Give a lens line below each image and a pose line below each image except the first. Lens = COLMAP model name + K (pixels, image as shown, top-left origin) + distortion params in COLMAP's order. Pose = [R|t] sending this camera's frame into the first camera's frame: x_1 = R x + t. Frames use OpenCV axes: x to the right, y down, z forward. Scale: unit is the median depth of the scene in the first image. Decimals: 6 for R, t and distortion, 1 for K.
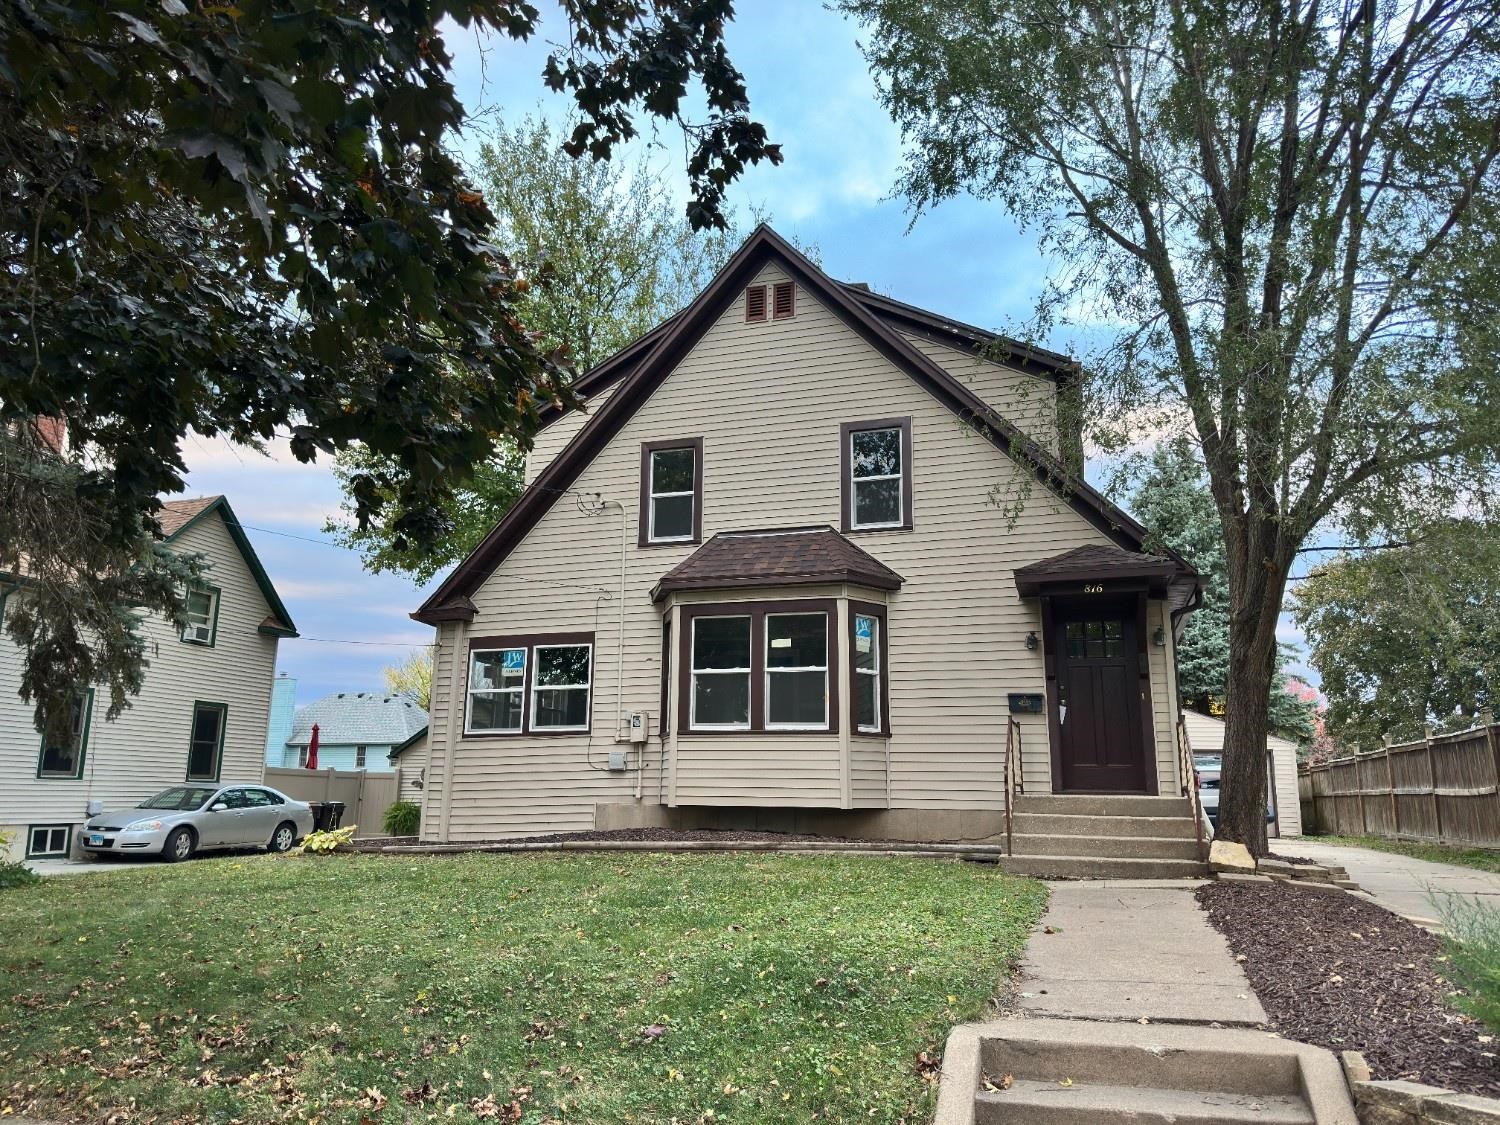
lens RADIAL K [[1078.4, 0, 748.2], [0, 1078.4, 573.7], [0, 0, 1]] dist [0.015130, -0.010501]
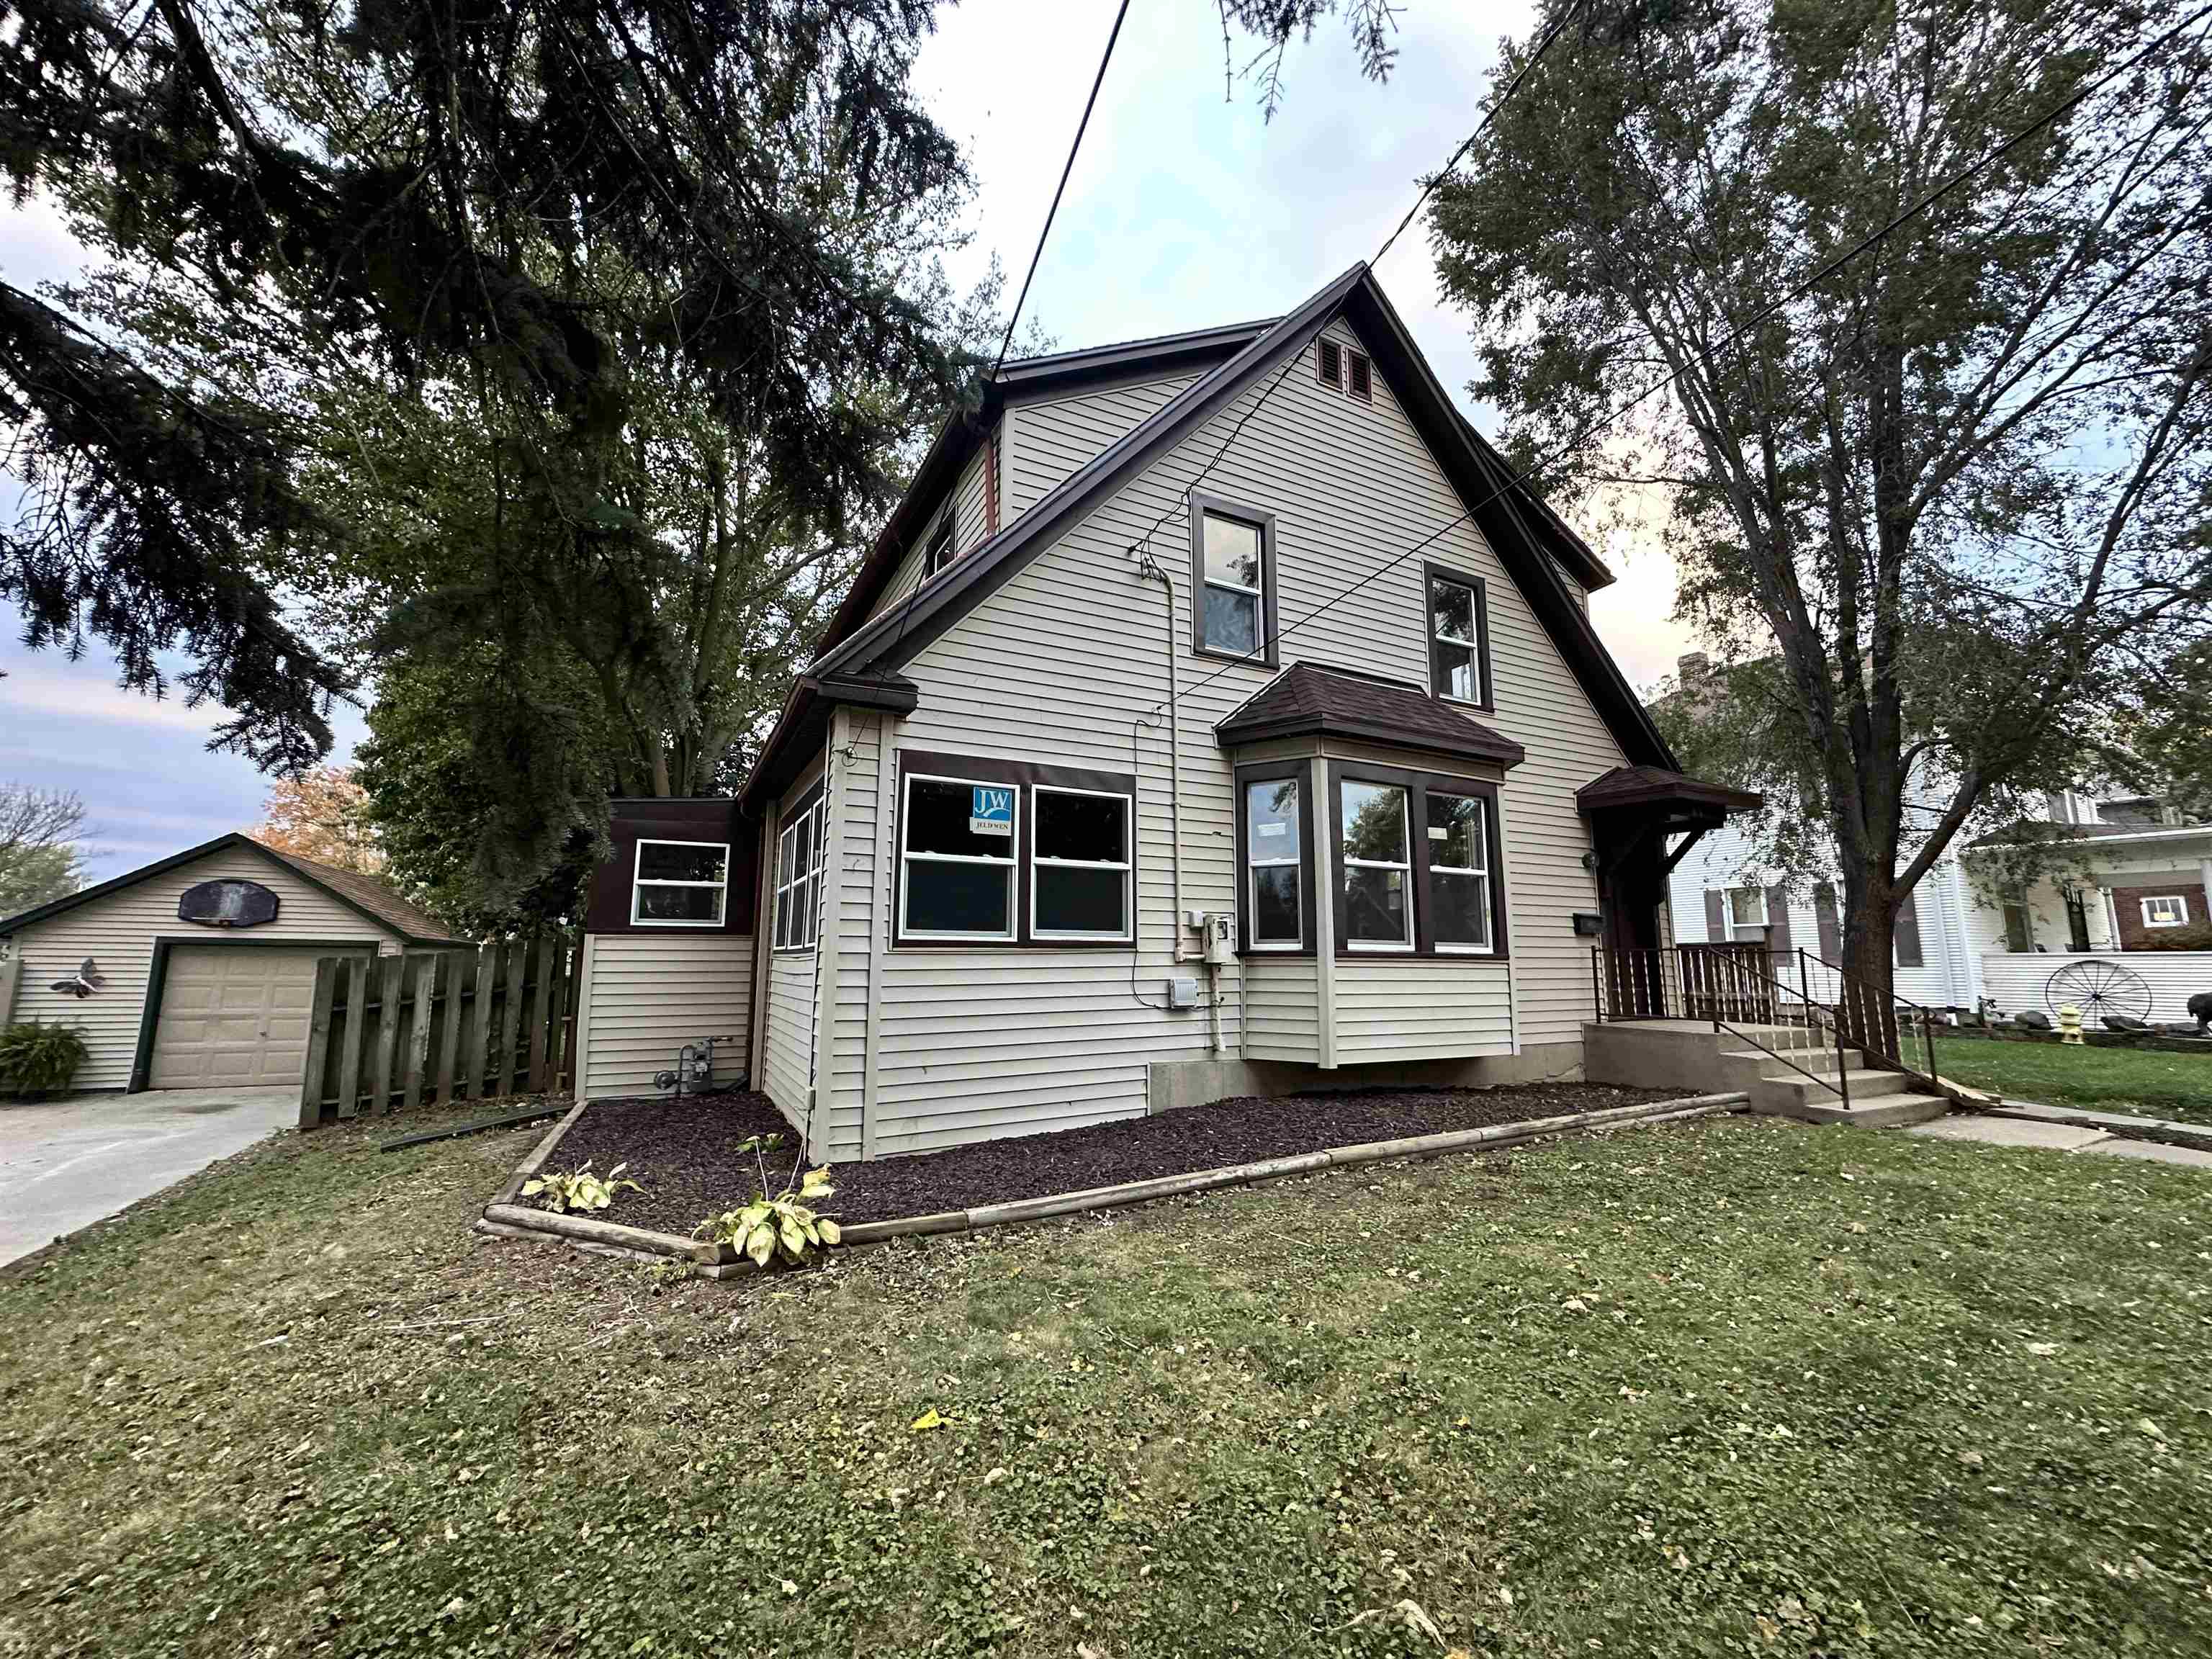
lens RADIAL K [[880.6, 0, 1093.6], [0, 880.6, 845.2], [0, 0, 1]] dist [0.002690, -0.000080]
pose [[0.723023, 0.101842, 0.683276, -0.497633], [-0.132320, 0.991177, -0.007718, 0.100413], [-0.678034, -0.084831, 0.730119, 0.670730]]
